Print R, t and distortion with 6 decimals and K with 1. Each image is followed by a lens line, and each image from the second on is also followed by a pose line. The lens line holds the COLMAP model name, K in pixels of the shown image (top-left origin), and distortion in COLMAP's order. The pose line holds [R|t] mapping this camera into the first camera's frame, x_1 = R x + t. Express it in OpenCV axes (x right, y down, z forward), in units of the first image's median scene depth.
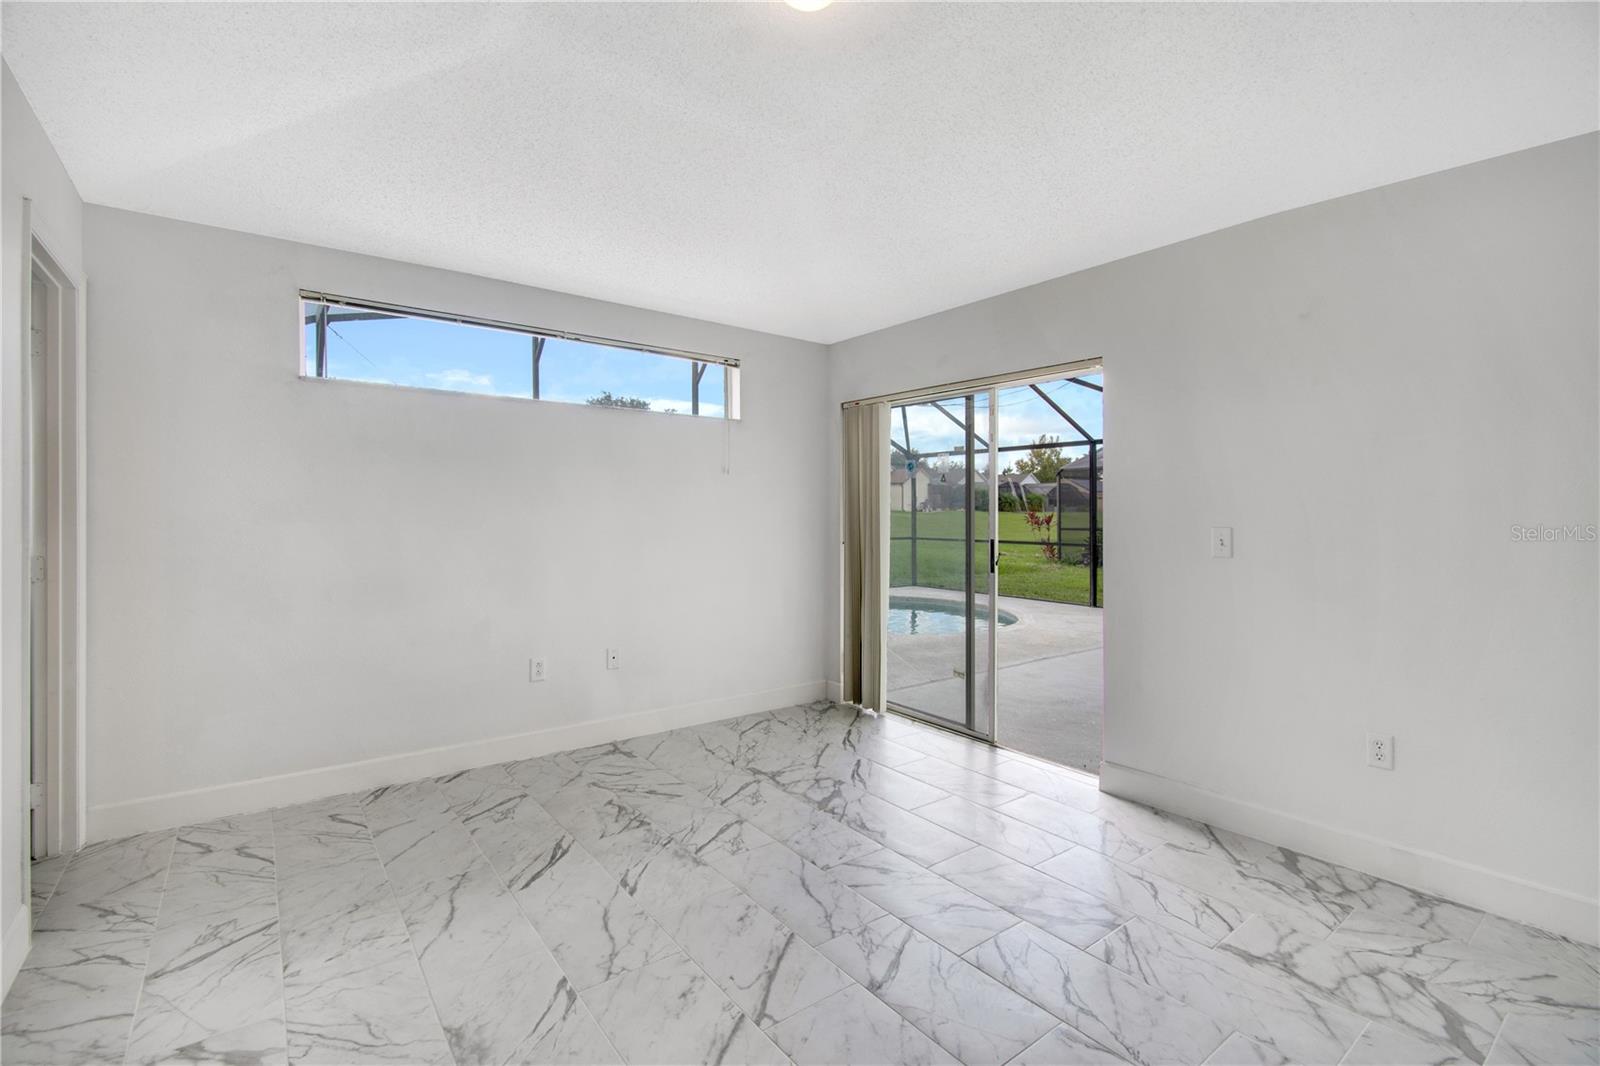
lens RADIAL K [[730.8, 0, 804.3], [0, 730.8, 512.3], [0, 0, 1]] dist [0.044372, -0.032070]
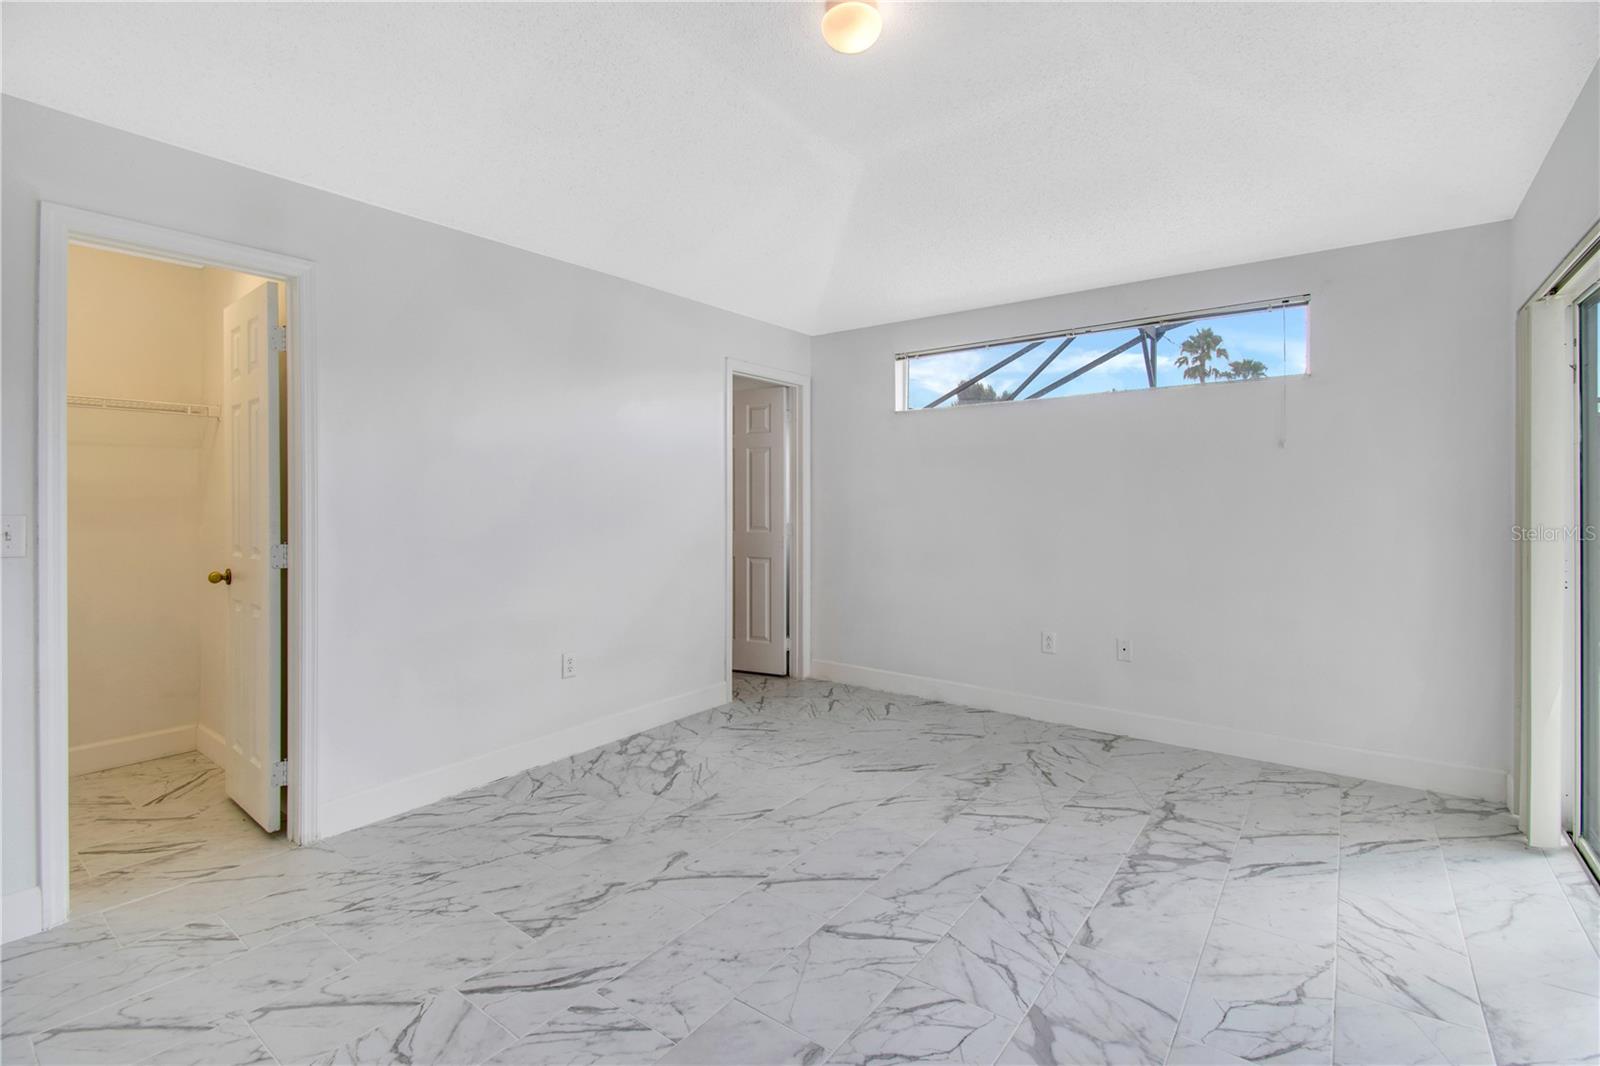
lens RADIAL K [[730.8, 0, 804.3], [0, 730.8, 512.3], [0, 0, 1]] dist [0.044372, -0.032070]
pose [[0.262626, 0.008250, -0.964862, 0.773528], [0.004905, 0.999939, 0.009885, 0.006636], [0.964885, -0.007329, 0.262570, 0.461209]]
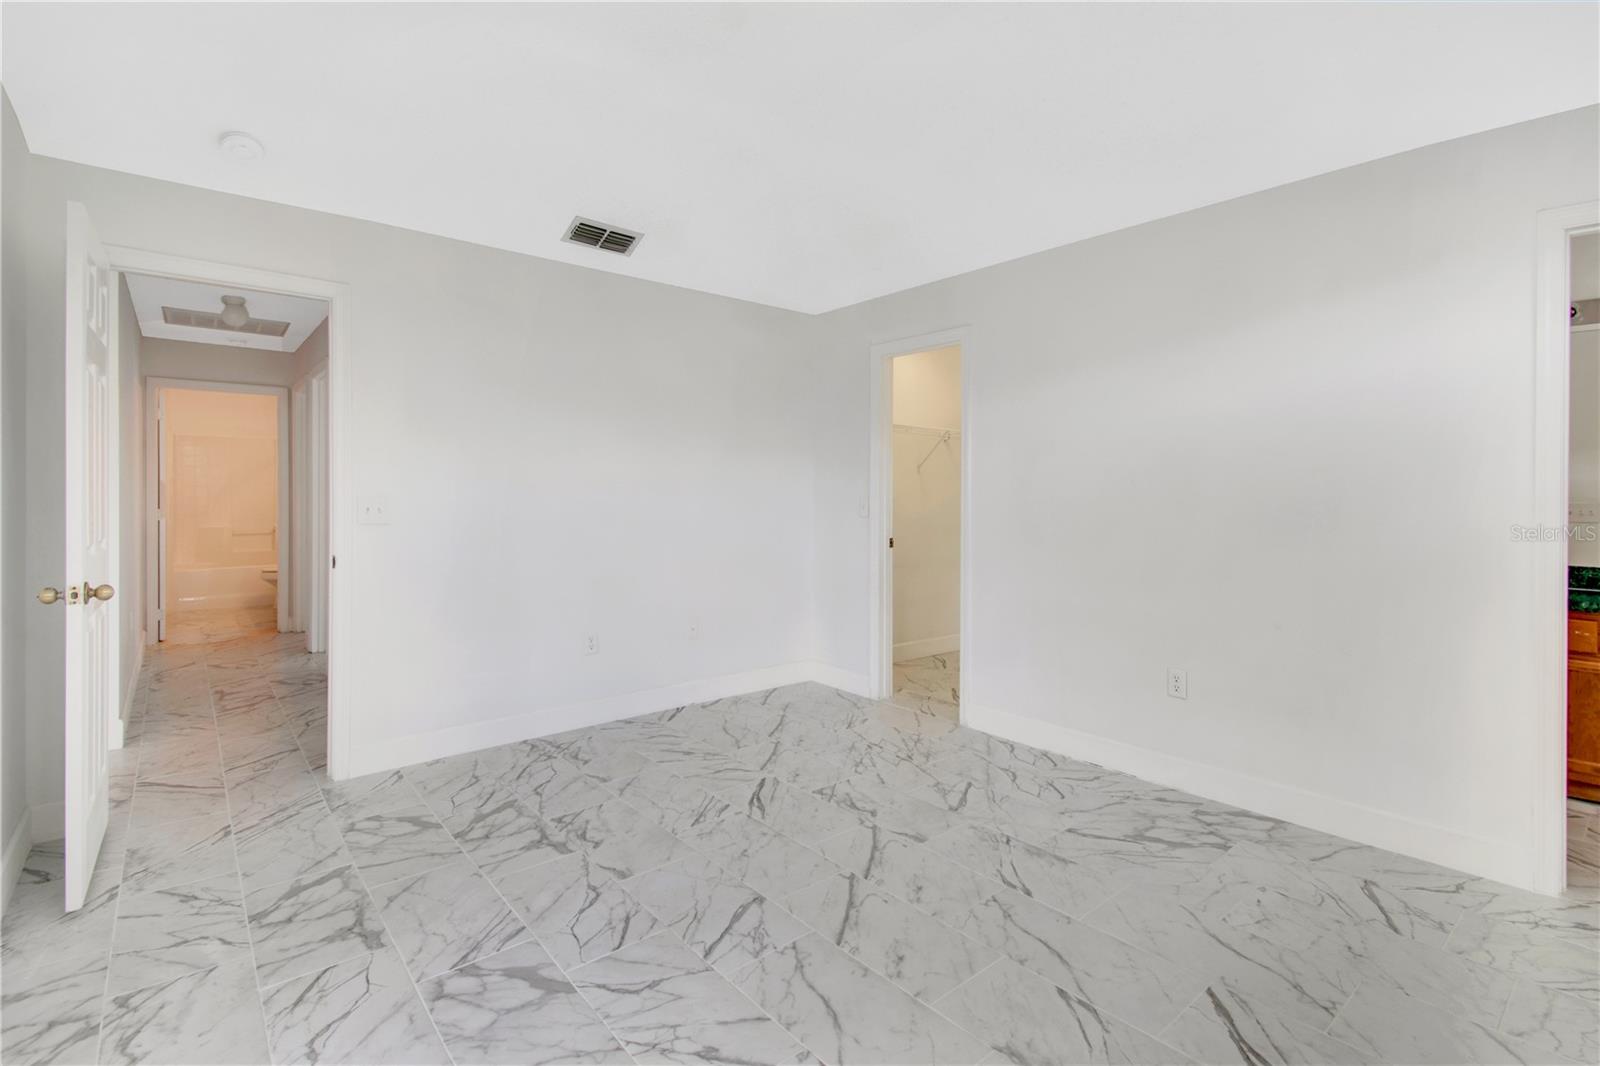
lens RADIAL K [[730.8, 0, 804.3], [0, 730.8, 512.3], [0, 0, 1]] dist [0.044372, -0.032070]
pose [[-0.999179, -0.003730, -0.040351, 0.049768], [-0.004465, 0.999825, 0.018151, 0.012878], [0.040276, 0.018317, -0.999021, 1.446729]]
